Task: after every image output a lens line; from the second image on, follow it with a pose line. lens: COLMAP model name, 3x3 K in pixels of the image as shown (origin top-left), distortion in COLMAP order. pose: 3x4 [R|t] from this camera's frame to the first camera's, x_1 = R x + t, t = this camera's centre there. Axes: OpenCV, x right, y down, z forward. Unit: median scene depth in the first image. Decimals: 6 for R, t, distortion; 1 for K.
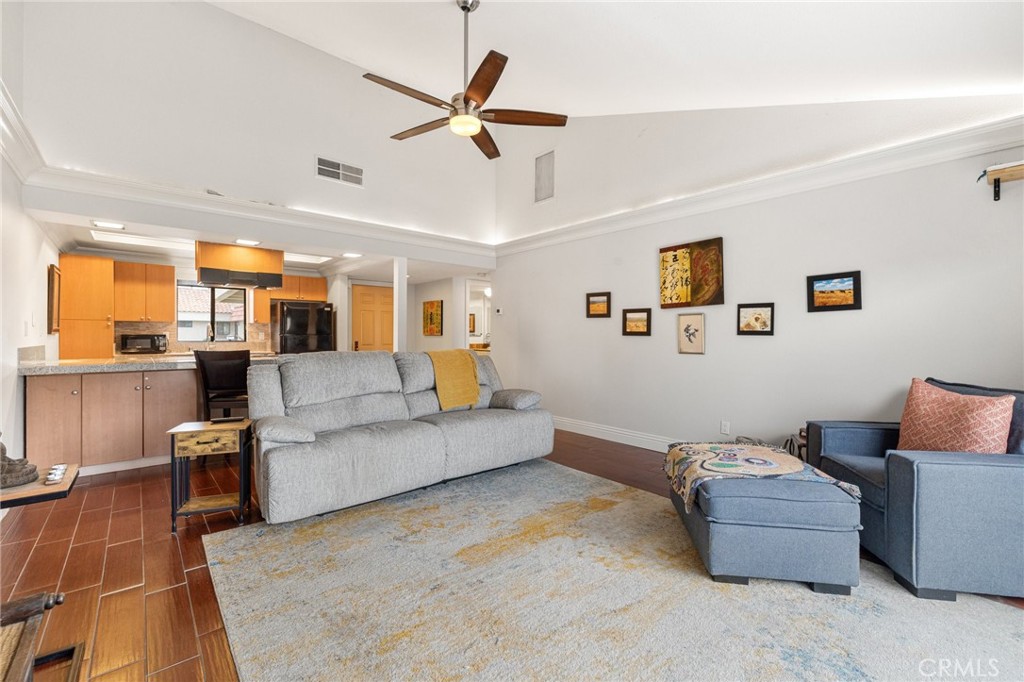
lens RADIAL K [[432.2, 0, 511.5], [0, 432.2, 337.9], [0, 0, 1]] dist [0.001190, -0.000276]
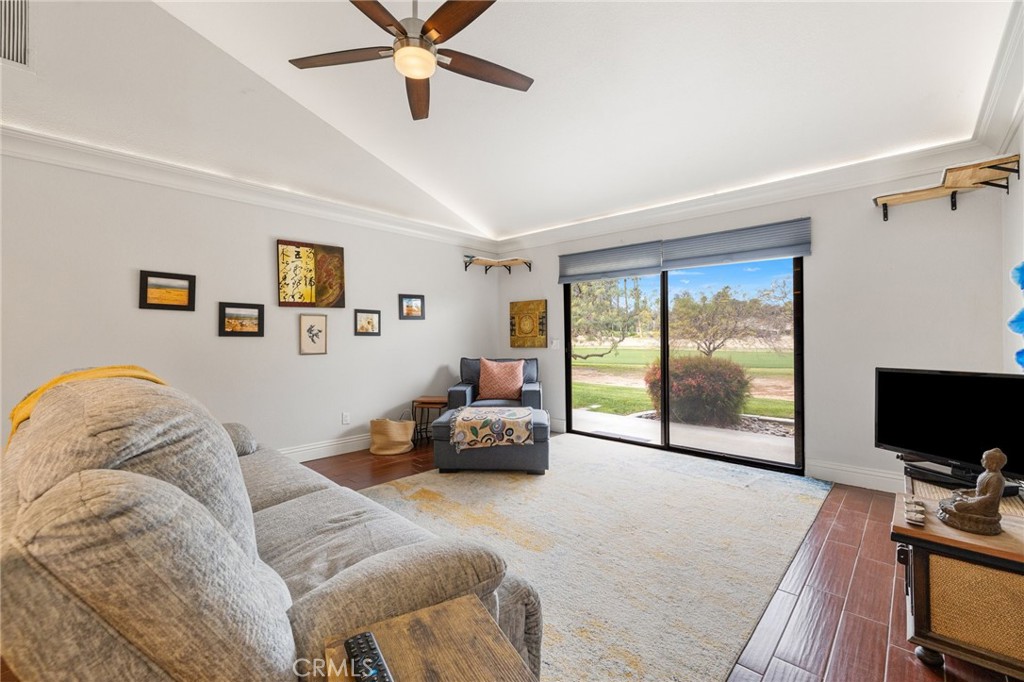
lens RADIAL K [[432.2, 0, 511.5], [0, 432.2, 337.9], [0, 0, 1]] dist [0.001190, -0.000276]
pose [[-0.105963, -0.004333, 0.994361, -0.878840], [0.008673, 0.999948, 0.005282, -0.004186], [-0.994332, 0.009184, -0.105920, 0.910005]]
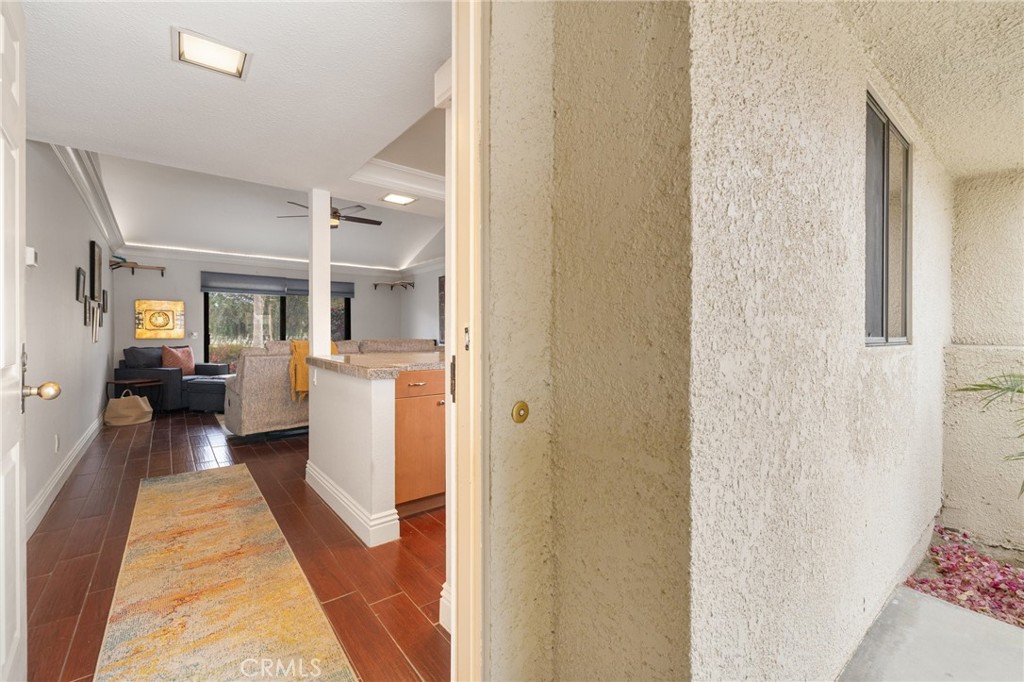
lens RADIAL K [[432.5, 0, 507.5], [0, 432.5, 336.3], [0, 0, 1]] dist [0.001007, 0.000135]
pose [[-0.999032, 0.000649, 0.043984, -0.977952], [0.001081, 0.999951, 0.009808, 0.015894], [-0.043976, 0.009846, -0.998984, 2.883982]]
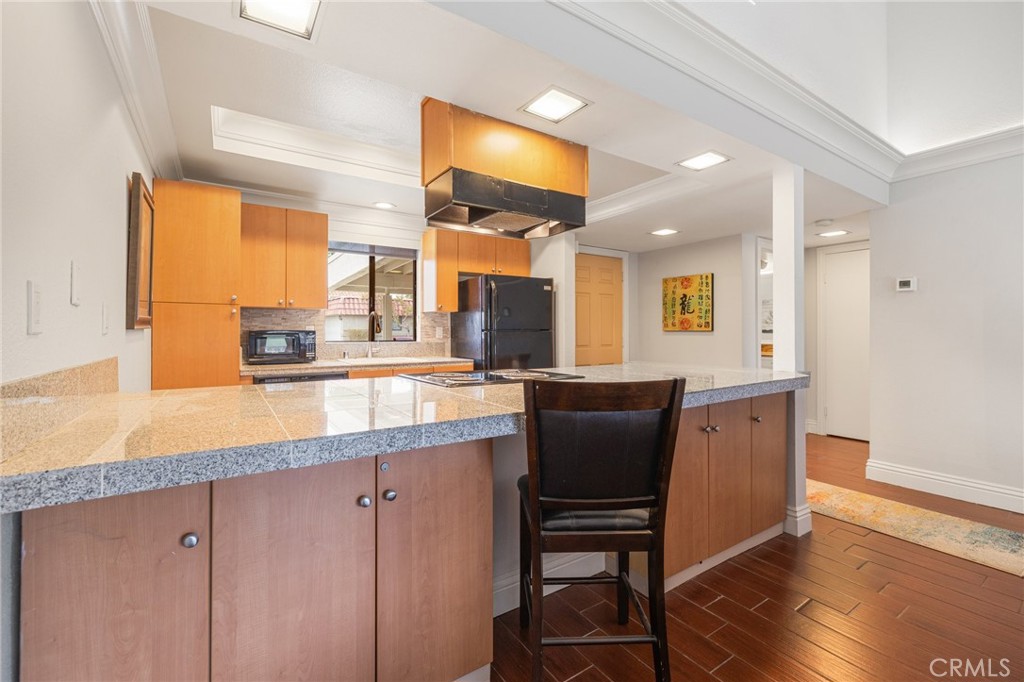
lens RADIAL K [[438.9, 0, 510.6], [0, 438.9, 329.9], [0, 0, 1]] dist [0.000533, 0.000186]
pose [[0.991433, -0.000940, -0.130611, -0.280144], [-0.000037, 0.999972, -0.007478, -0.002414], [0.130614, 0.007419, 0.991406, 0.272123]]
